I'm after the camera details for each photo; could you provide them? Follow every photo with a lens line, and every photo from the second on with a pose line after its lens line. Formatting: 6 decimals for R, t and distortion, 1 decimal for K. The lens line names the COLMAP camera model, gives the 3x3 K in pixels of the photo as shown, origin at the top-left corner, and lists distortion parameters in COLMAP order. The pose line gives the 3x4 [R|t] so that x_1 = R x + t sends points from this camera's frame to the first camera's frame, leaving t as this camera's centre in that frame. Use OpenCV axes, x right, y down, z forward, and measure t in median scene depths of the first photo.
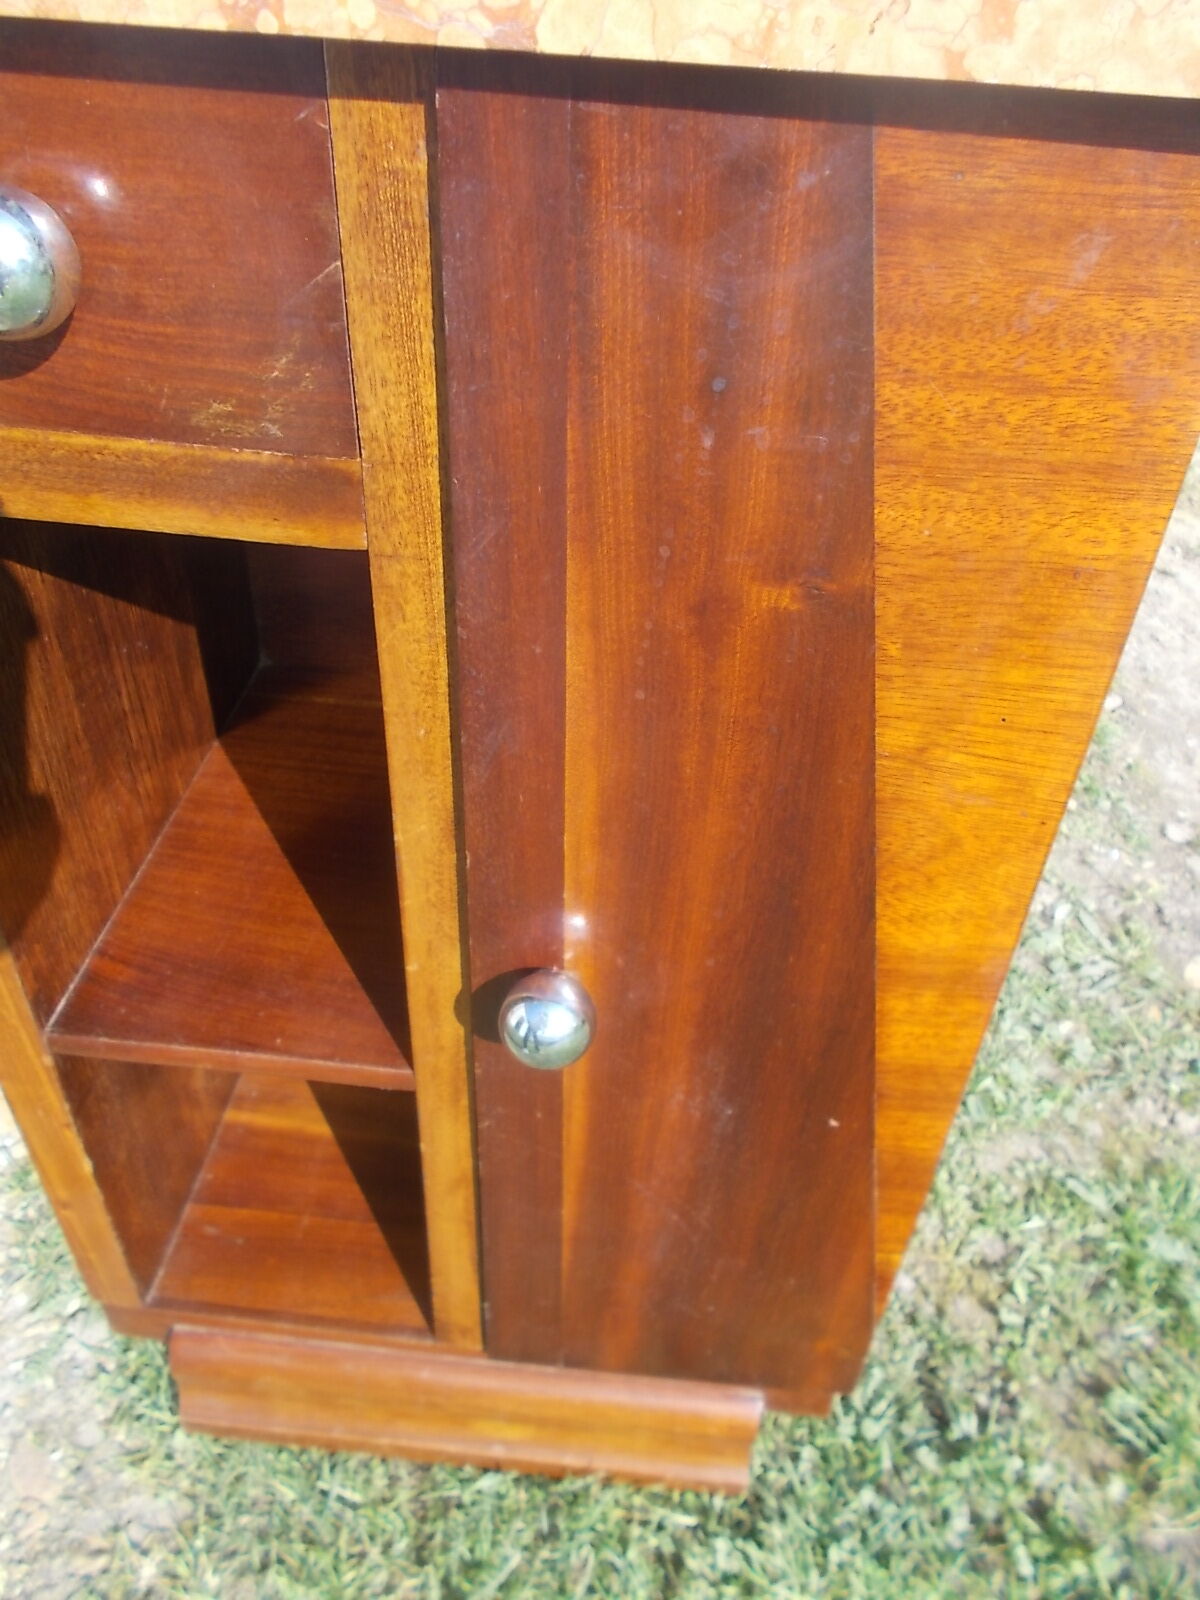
lens RADIAL K [[1207.4, 0, 610.3], [0, 1207.4, 796.9], [0, 0, 1]] dist [0.012554, -0.021747]
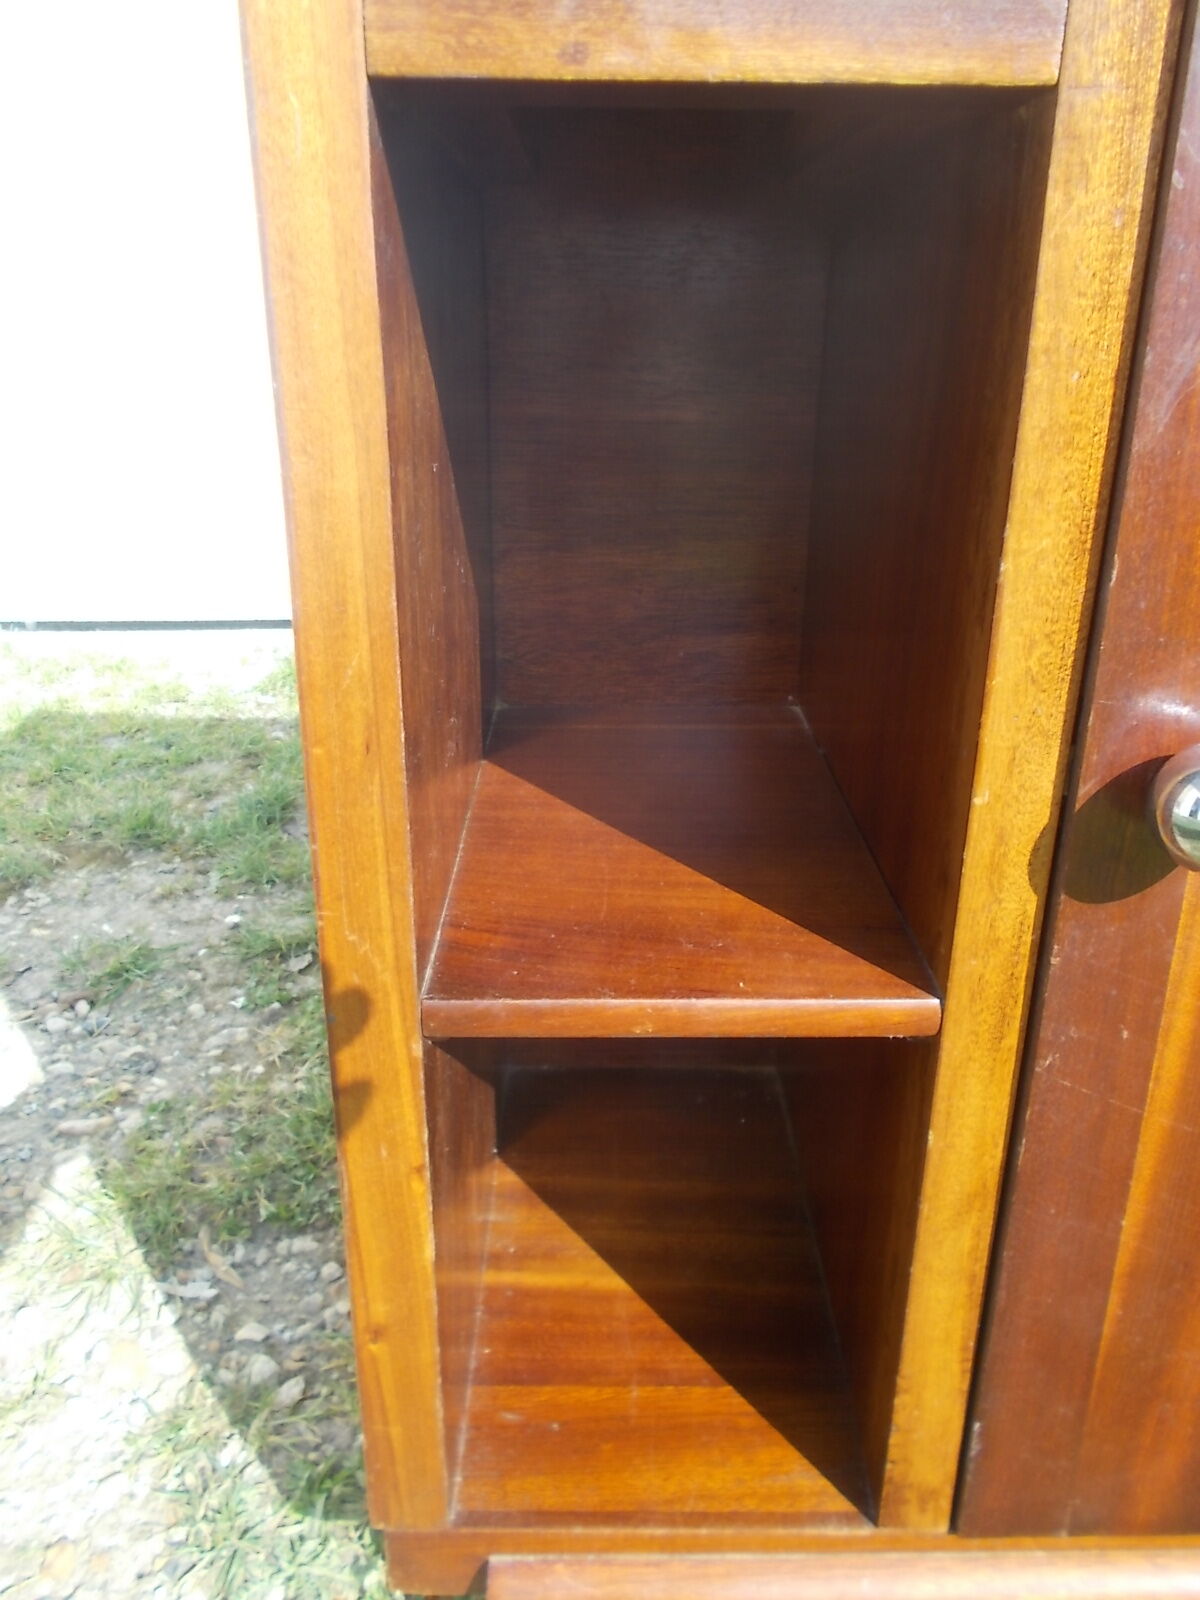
lens RADIAL K [[1207.4, 0, 608.2], [0, 1207.4, 795.7], [0, 0, 1]] dist [0.012554, -0.021747]
pose [[0.994092, -0.077510, 0.075982, -0.394362], [0.096514, 0.951515, -0.292070, 0.294545], [-0.049659, 0.297677, 0.953374, 0.270726]]
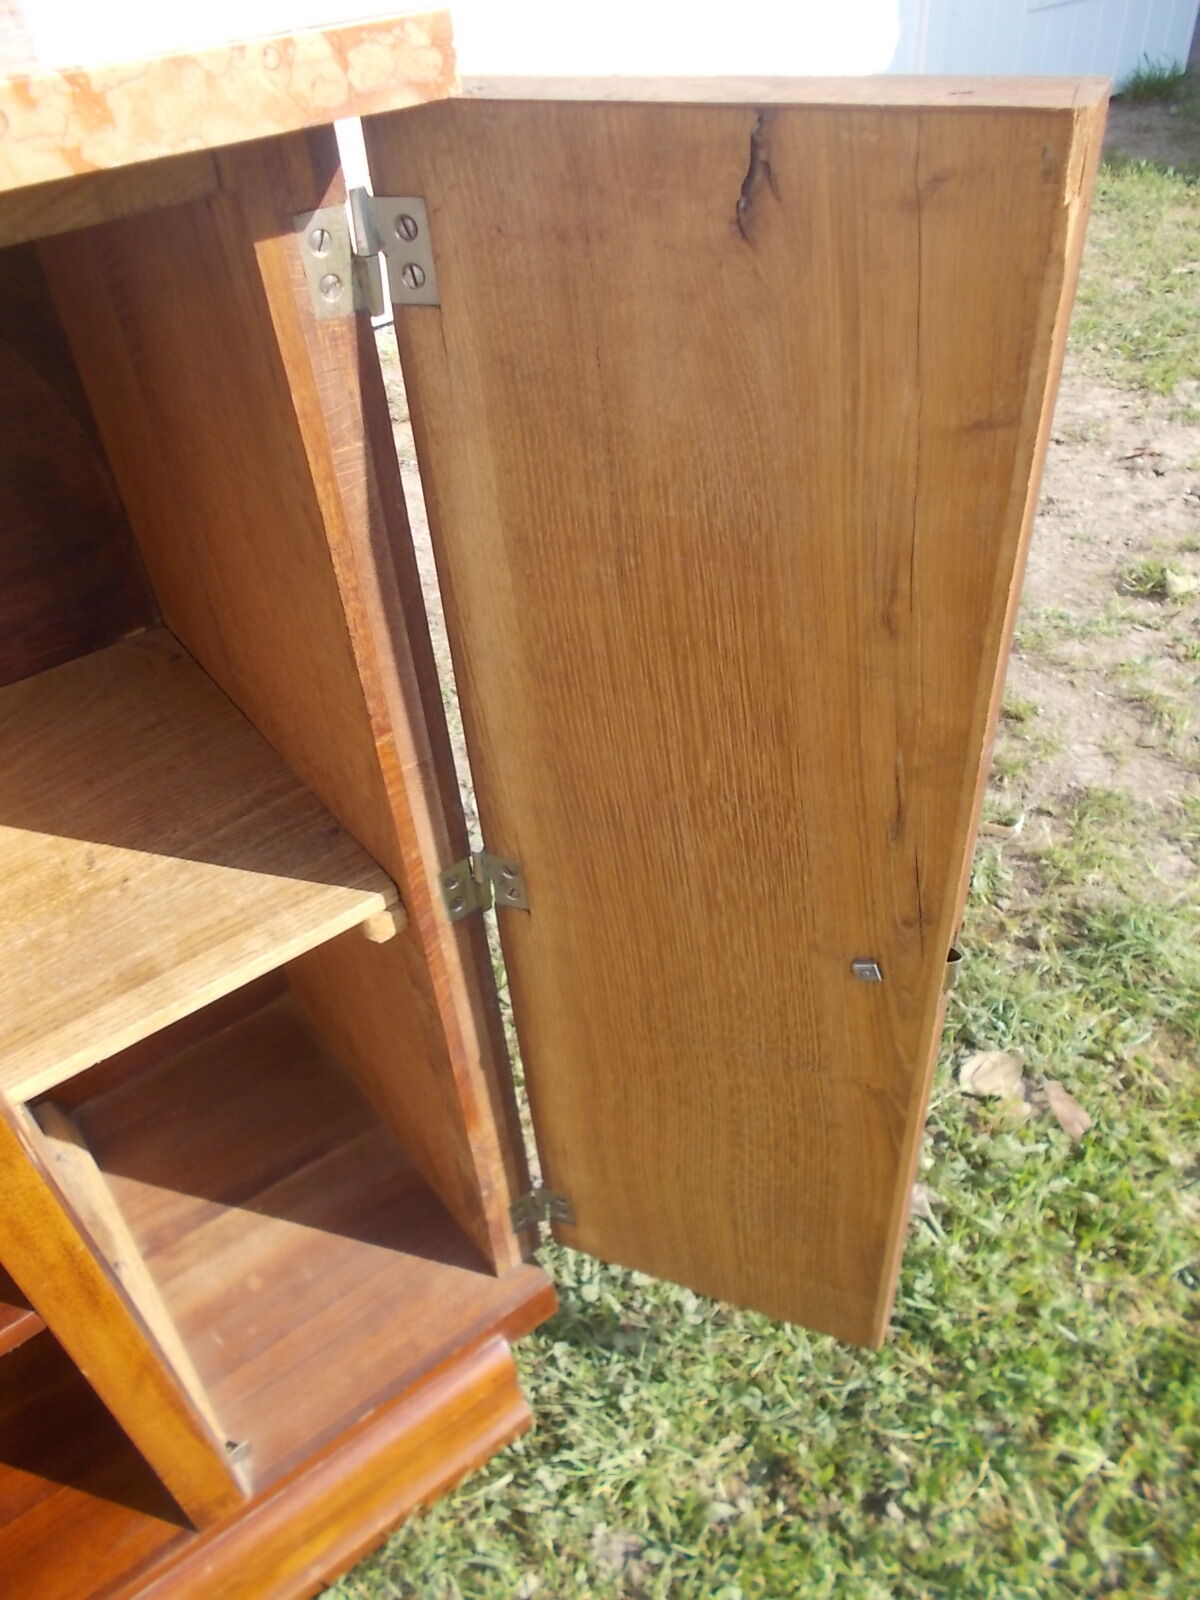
lens RADIAL K [[1207.4, 0, 597.2], [0, 1207.4, 799.2], [0, 0, 1]] dist [0.012554, -0.021747]
pose [[0.742799, -0.502247, 0.442716, -0.056794], [0.494305, 0.857391, 0.143327, -0.022897], [-0.451567, 0.112374, 0.885133, -0.036569]]
